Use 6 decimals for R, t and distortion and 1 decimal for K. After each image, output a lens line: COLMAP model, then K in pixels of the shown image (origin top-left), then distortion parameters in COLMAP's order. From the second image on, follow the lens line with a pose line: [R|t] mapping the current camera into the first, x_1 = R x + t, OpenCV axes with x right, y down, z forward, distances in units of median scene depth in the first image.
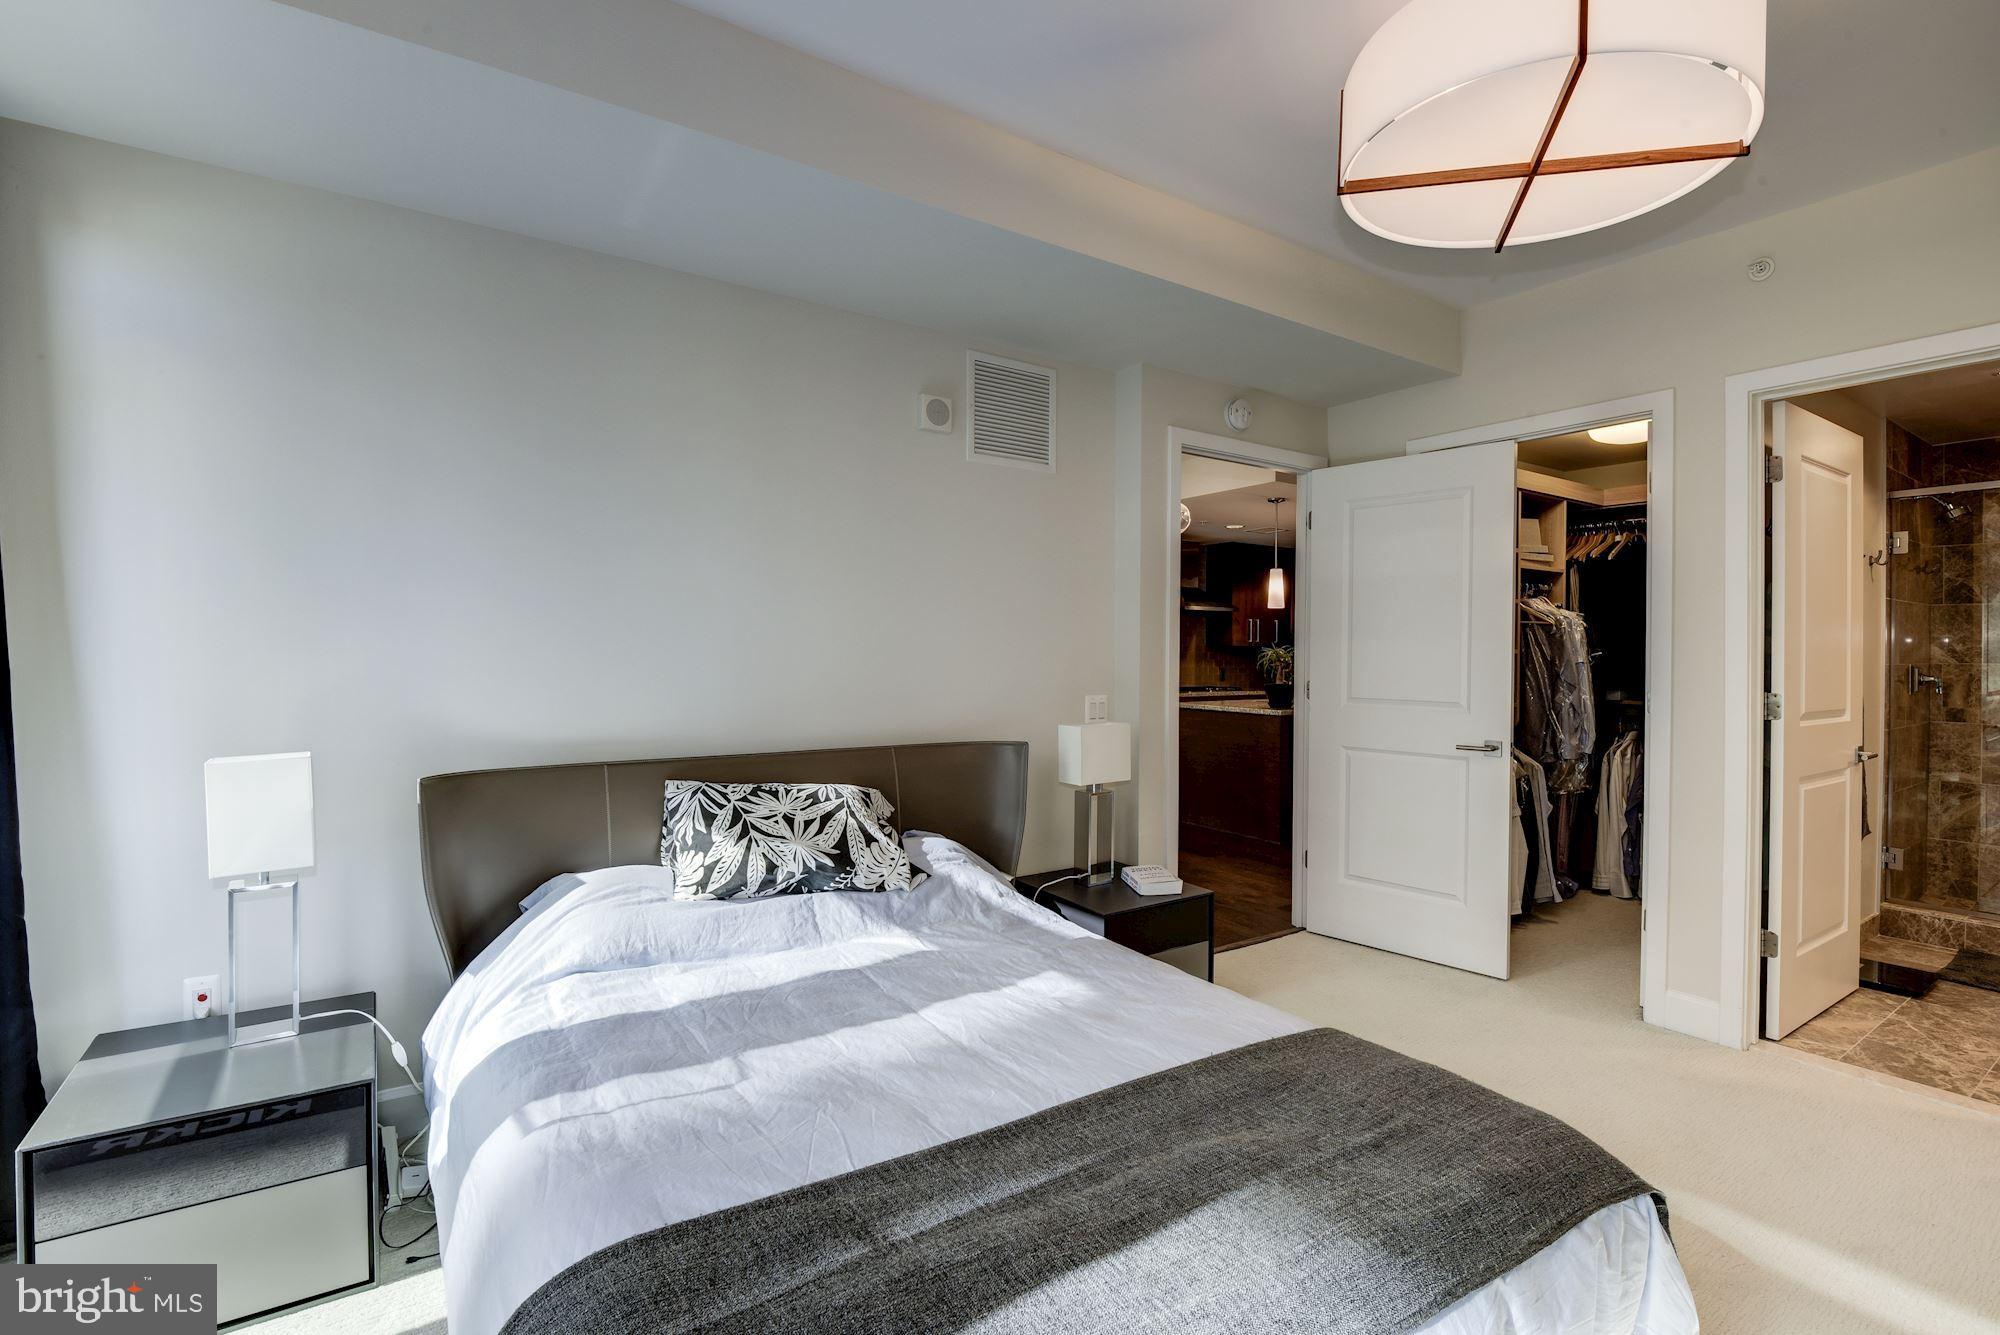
lens RADIAL K [[908.3, 0, 983.5], [0, 908.3, 660.3], [0, 0, 1]] dist [-0.010223, -0.005763]
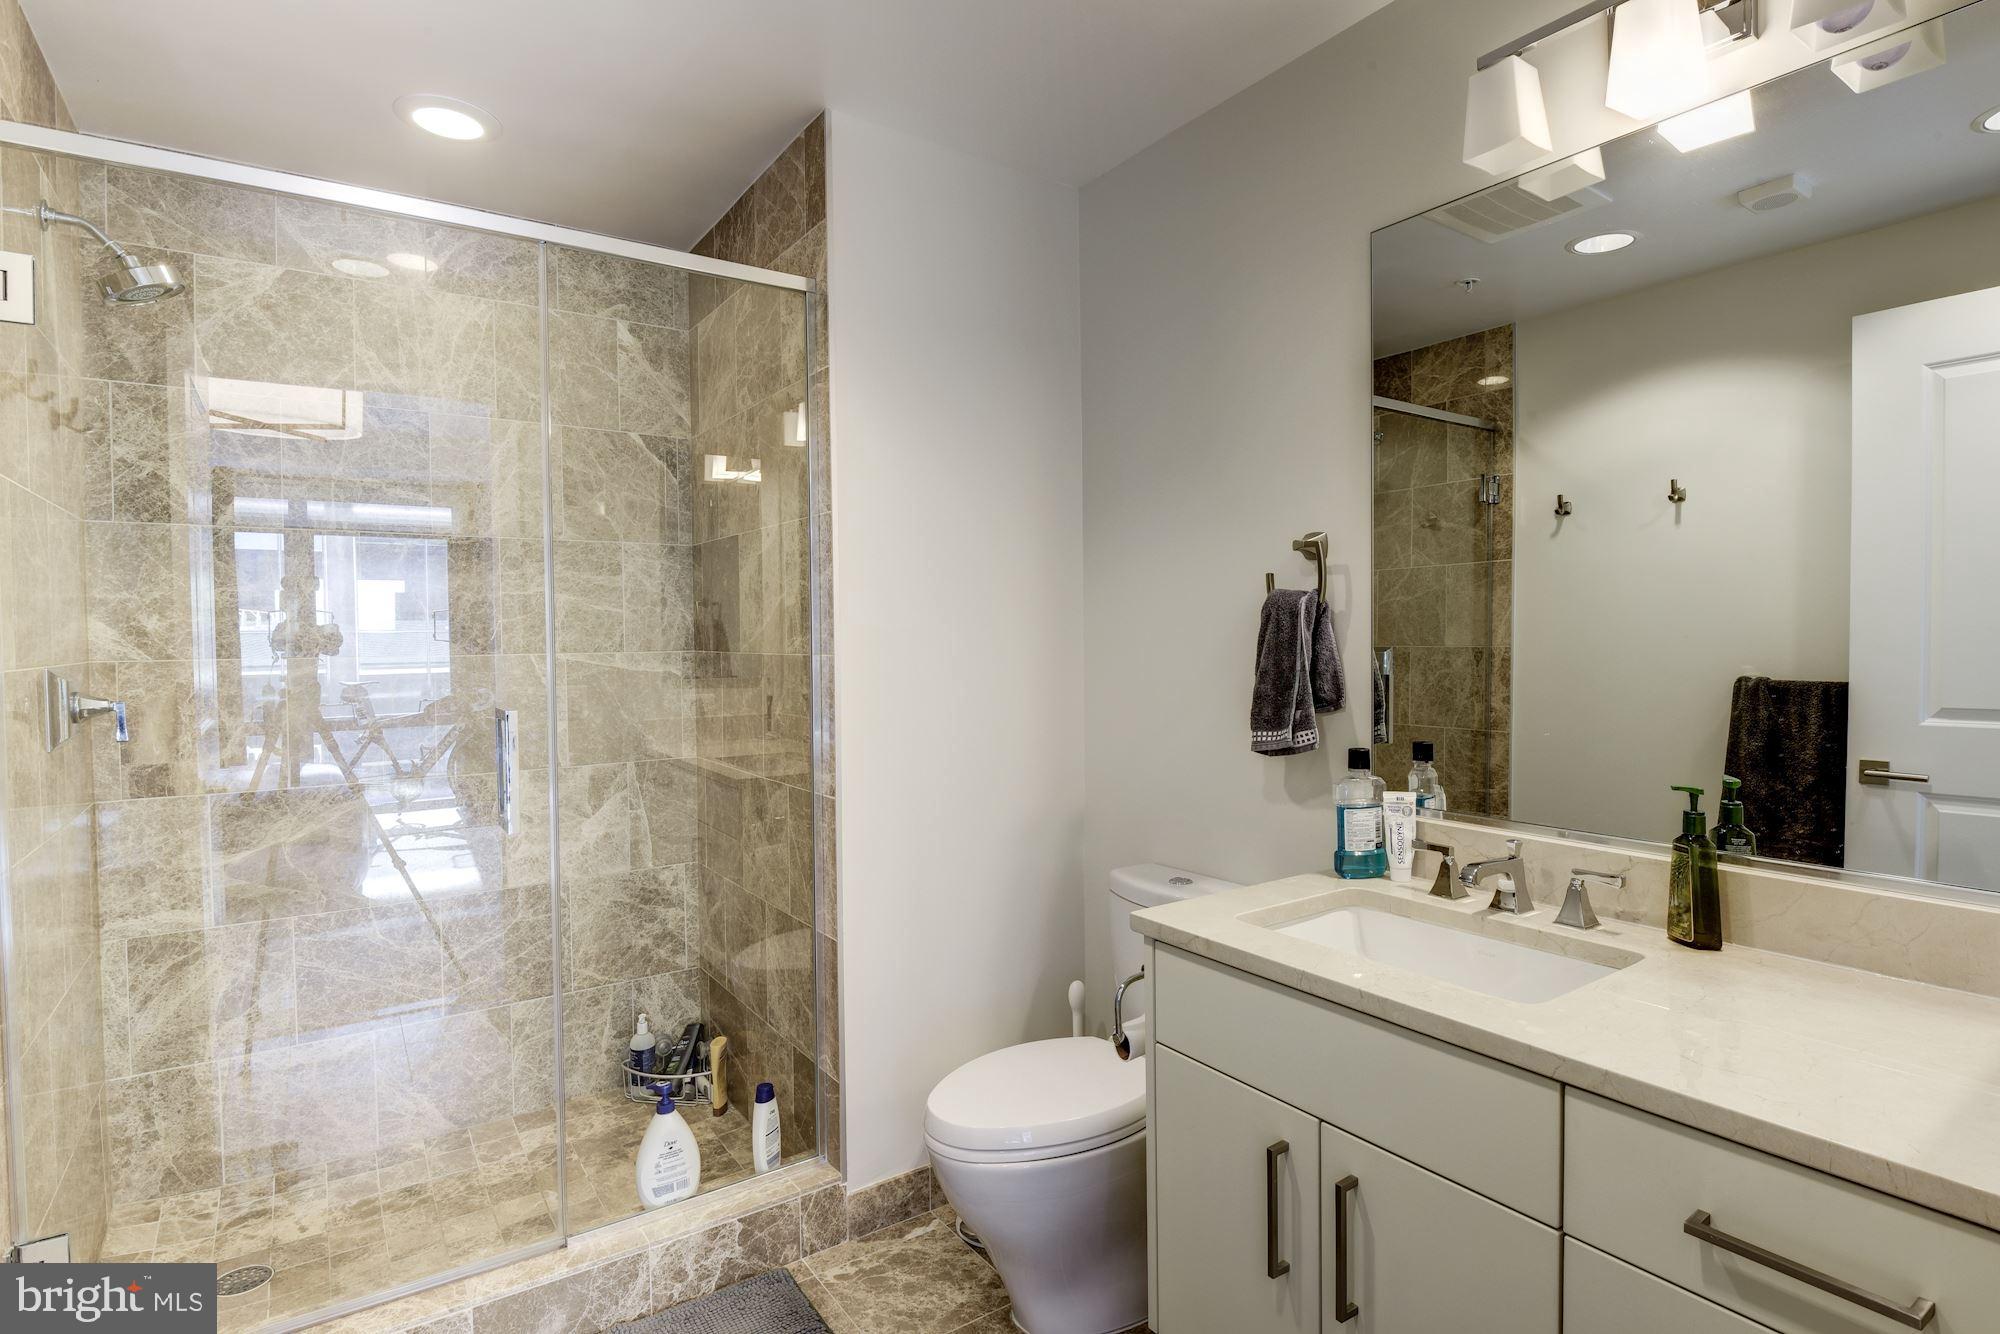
lens RADIAL K [[994.3, 0, 997.3], [0, 994.3, 665.9], [0, 0, 1]] dist [0.000425, -0.008118]
pose [[-0.020815, -0.032499, 0.999255, 0.606801], [0.017057, 0.999315, 0.032856, -0.002795], [-0.999638, 0.017728, -0.020247, 0.599065]]
